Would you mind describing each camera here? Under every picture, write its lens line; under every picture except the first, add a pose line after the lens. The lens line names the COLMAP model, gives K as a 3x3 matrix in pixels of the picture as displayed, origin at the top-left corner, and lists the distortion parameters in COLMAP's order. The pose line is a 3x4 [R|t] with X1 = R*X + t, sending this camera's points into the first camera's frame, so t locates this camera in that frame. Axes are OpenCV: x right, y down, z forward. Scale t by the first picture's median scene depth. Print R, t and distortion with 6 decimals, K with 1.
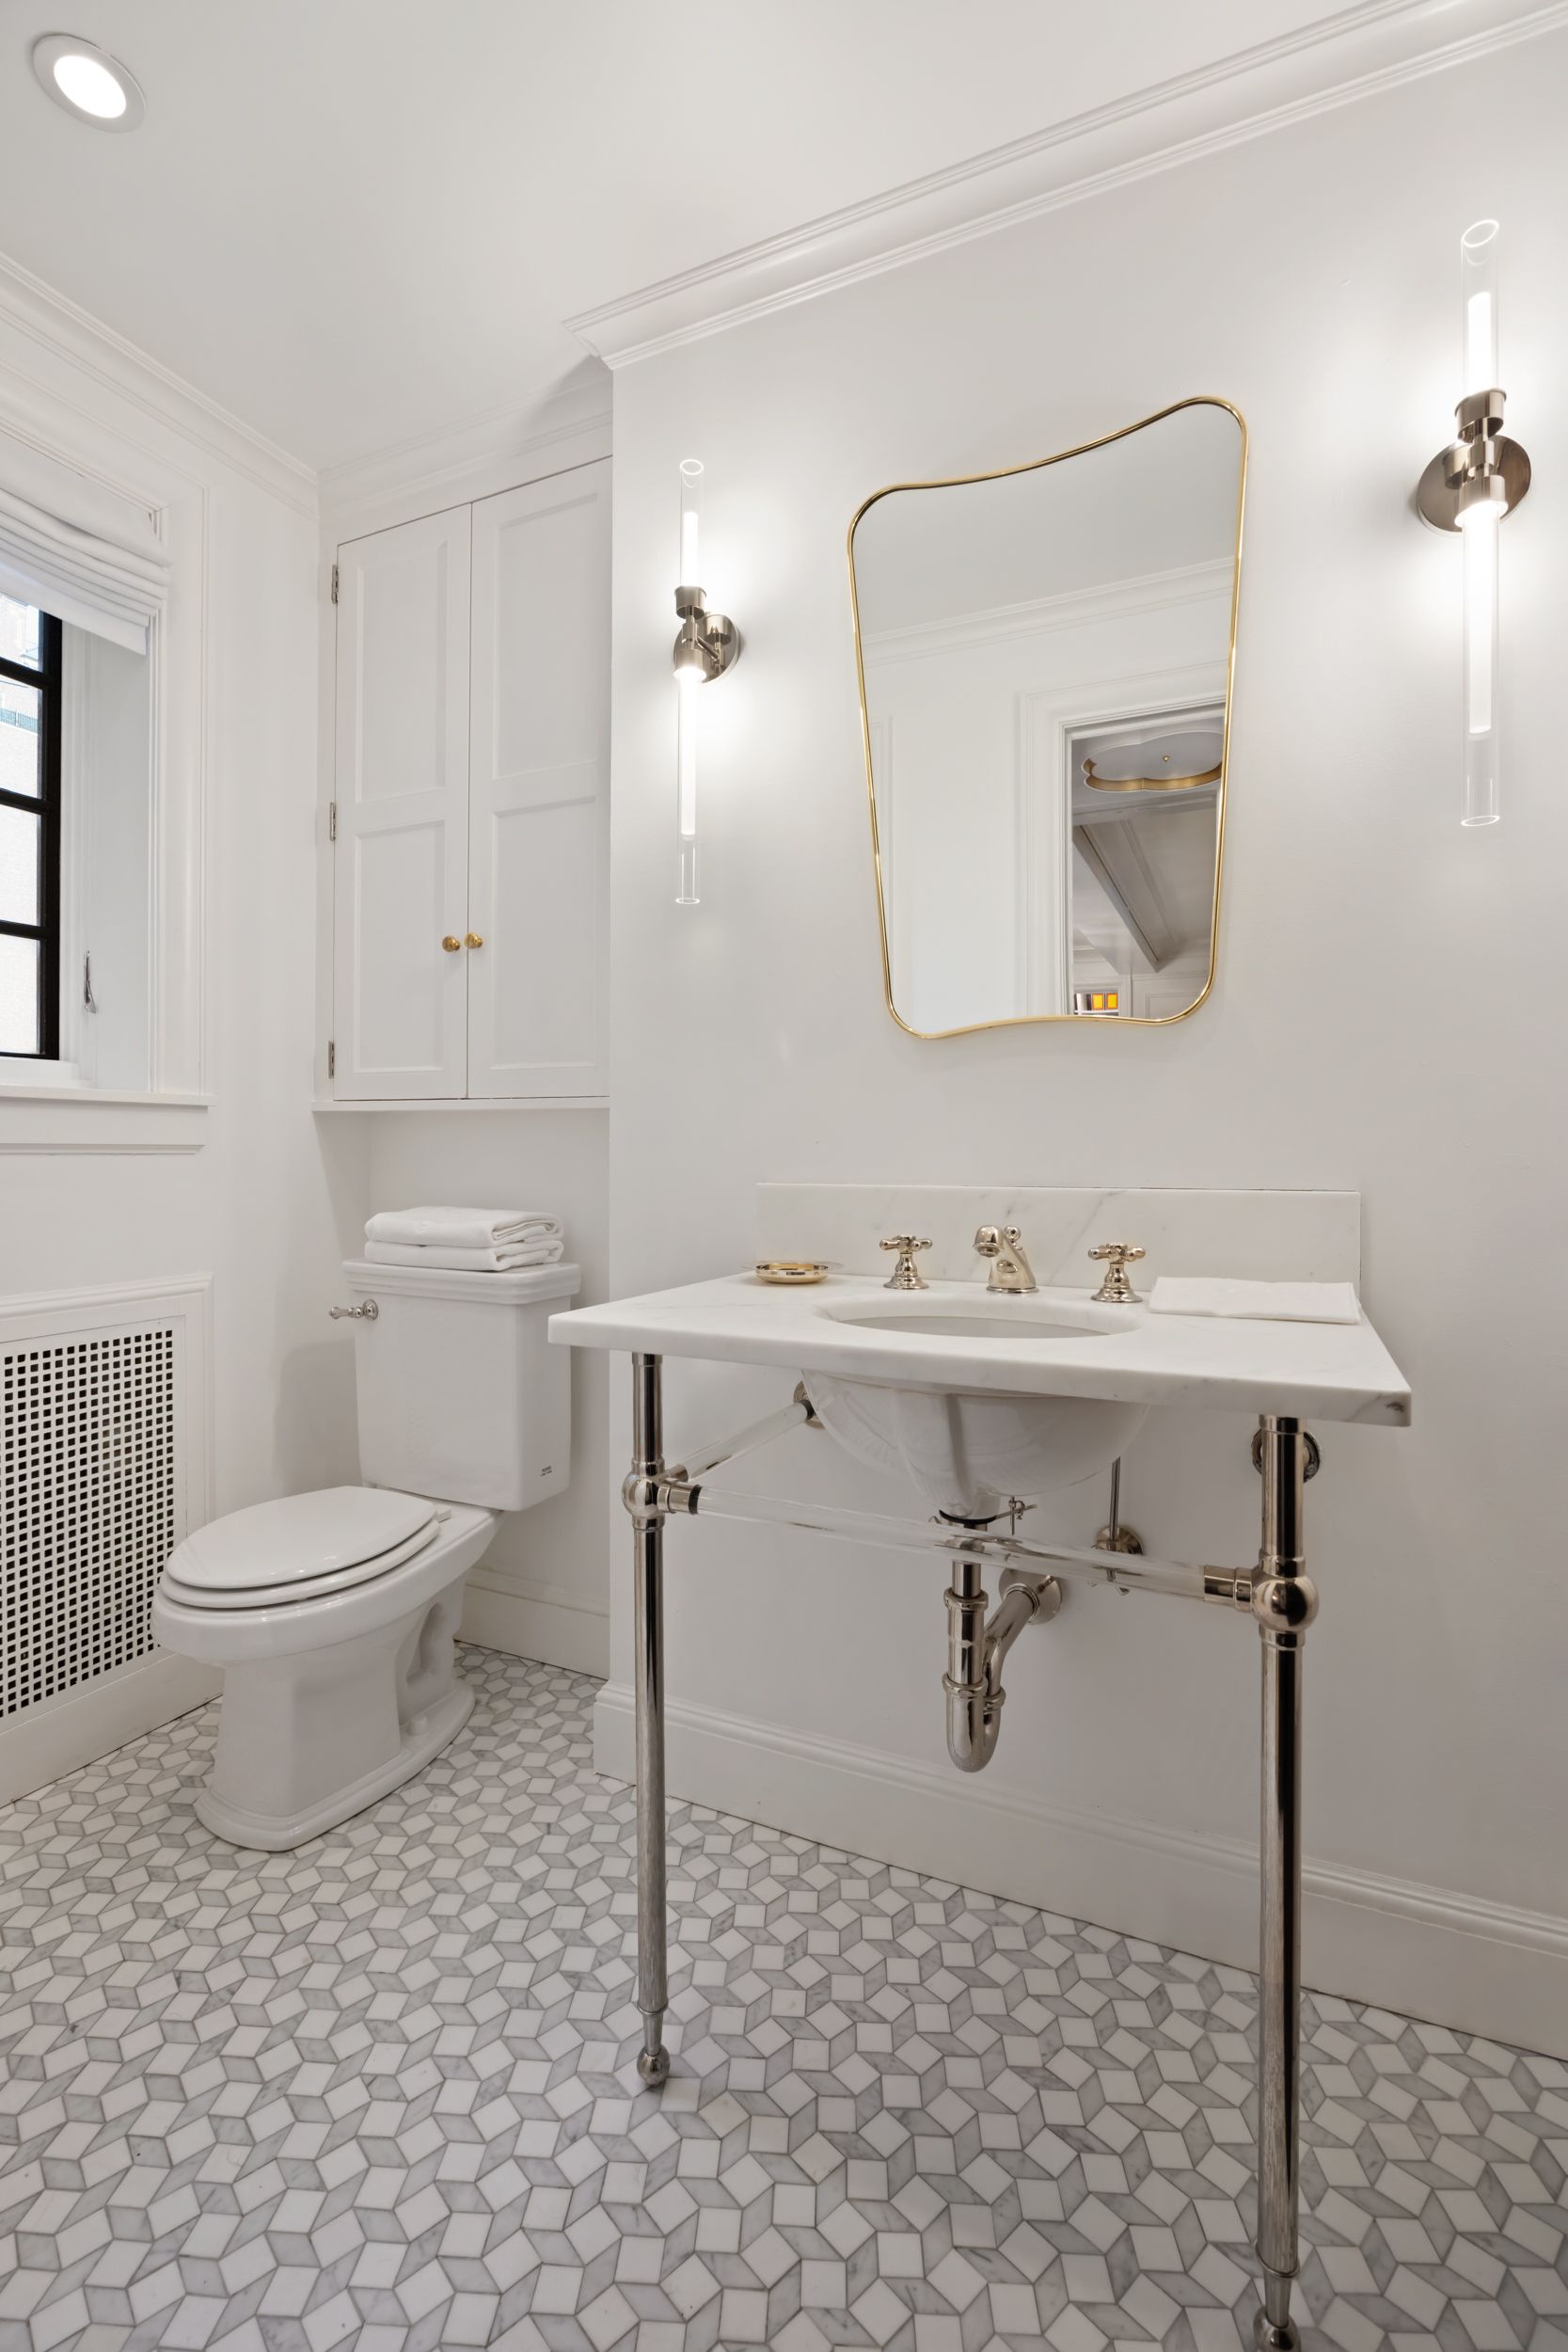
lens RADIAL K [[1071.8, 0, 784.0], [0, 1071.8, 1176.0], [0, 0, 1]] dist [-0.000717, -0.000074]
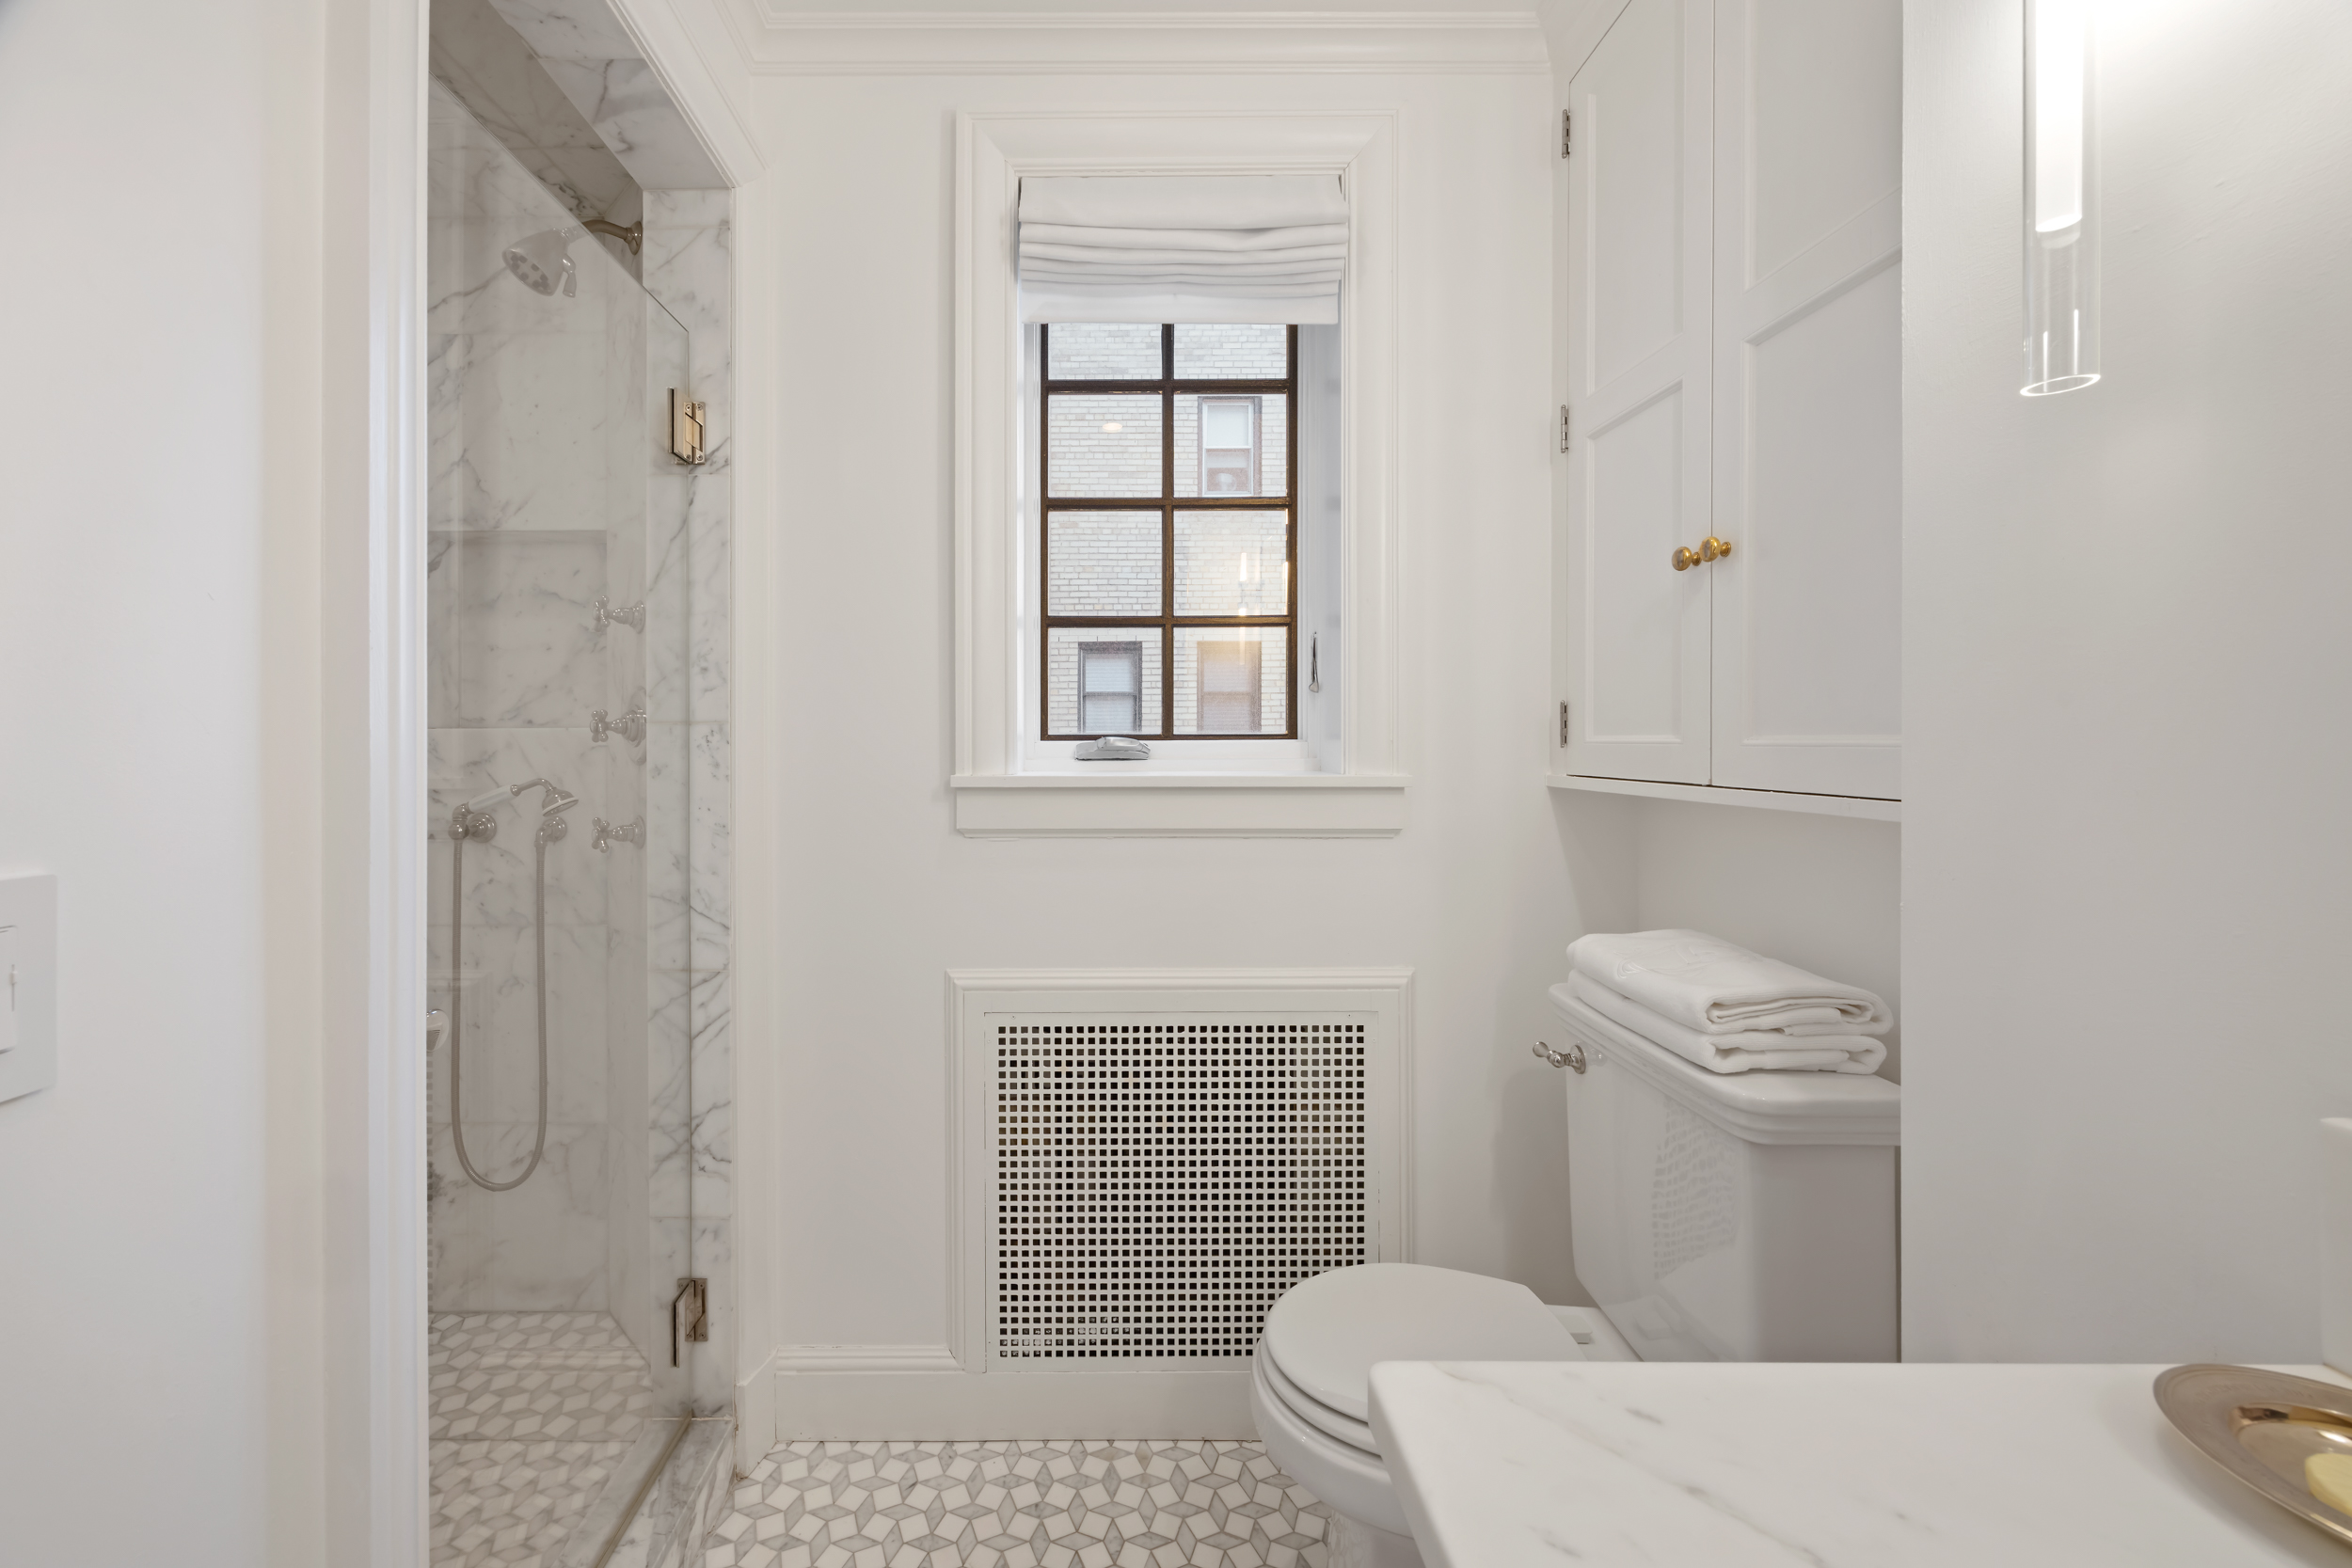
lens RADIAL K [[903.8, 0, 1175.2], [0, 903.8, 731.5], [0, 0, 1]] dist [0.000740, -0.000079]
pose [[0.419312, 0.000971, -0.907842, 0.074713], [-0.014486, 0.999879, -0.005622, -0.099086], [0.907727, 0.015508, 0.419275, 0.470091]]
